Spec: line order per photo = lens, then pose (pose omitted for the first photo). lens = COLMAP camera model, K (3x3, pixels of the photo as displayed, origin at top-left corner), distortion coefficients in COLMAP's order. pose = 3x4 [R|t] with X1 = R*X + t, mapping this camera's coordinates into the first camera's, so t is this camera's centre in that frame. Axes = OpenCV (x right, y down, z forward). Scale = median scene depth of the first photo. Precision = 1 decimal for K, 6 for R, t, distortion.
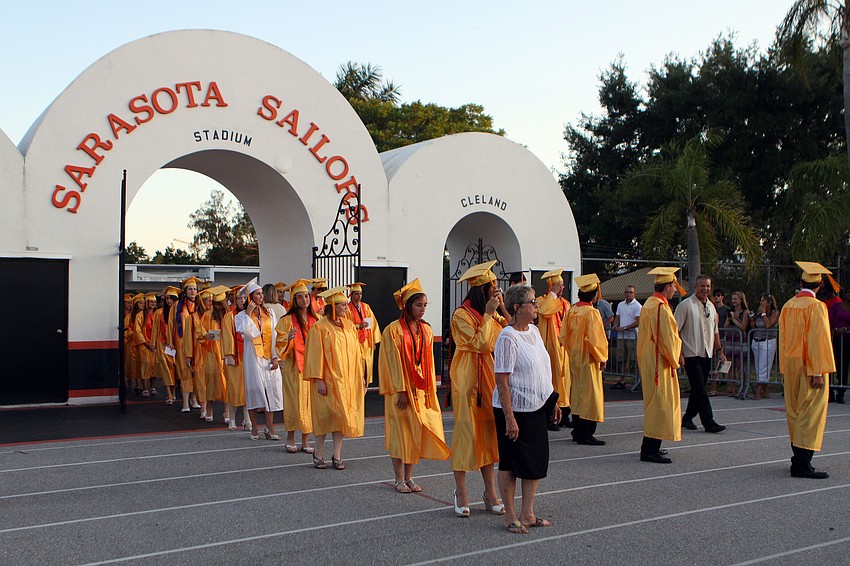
lens RADIAL K [[910.1, 0, 425.0], [0, 910.1, 283.0], [0, 0, 1]] dist [-0.074869, 0.003108]
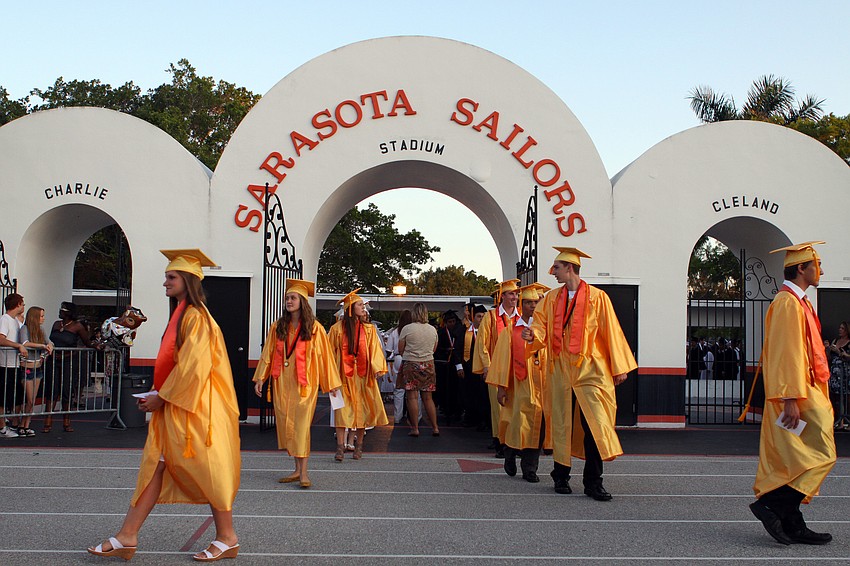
lens RADIAL K [[910.1, 0, 425.0], [0, 910.1, 283.0], [0, 0, 1]] dist [-0.074869, 0.003108]
pose [[0.872737, -0.018275, -0.487848, 0.246959], [-0.004357, 0.998968, -0.045215, 0.022516], [0.488171, 0.041586, 0.871757, 0.190416]]
